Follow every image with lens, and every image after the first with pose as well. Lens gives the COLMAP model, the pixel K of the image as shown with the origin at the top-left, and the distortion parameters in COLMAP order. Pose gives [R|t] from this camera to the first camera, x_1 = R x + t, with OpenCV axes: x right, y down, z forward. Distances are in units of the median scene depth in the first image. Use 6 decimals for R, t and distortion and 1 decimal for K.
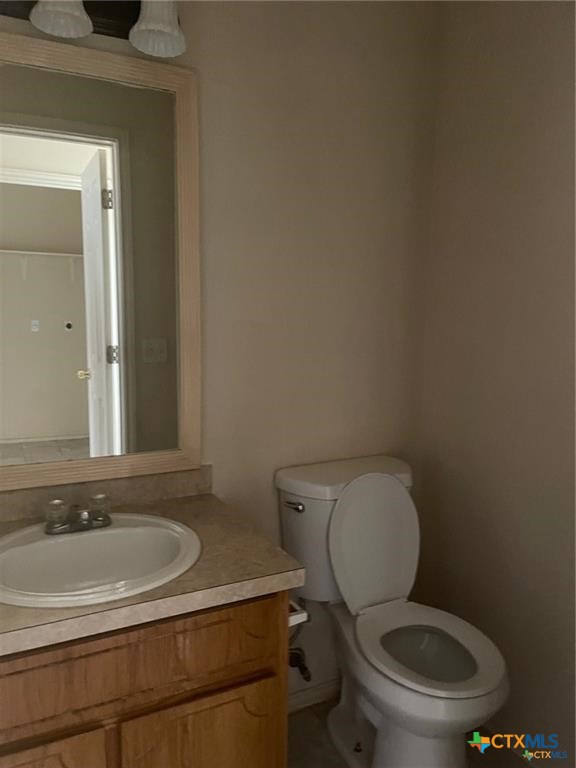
lens RADIAL K [[577.8, 0, 284.1], [0, 577.8, 384.3], [0, 0, 1]] dist [0.062277, -0.077014]
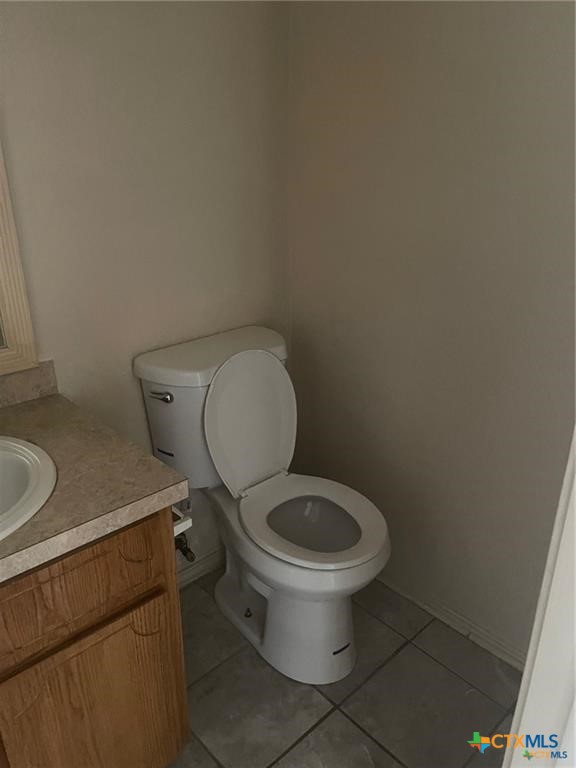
lens RADIAL K [[577.8, 0, 284.1], [0, 577.8, 384.3], [0, 0, 1]] dist [0.062277, -0.077014]
pose [[0.962951, -0.116572, 0.243181, -0.014383], [0.048791, 0.962174, 0.268030, -0.034701], [-0.265227, -0.246234, 0.932214, 0.139264]]
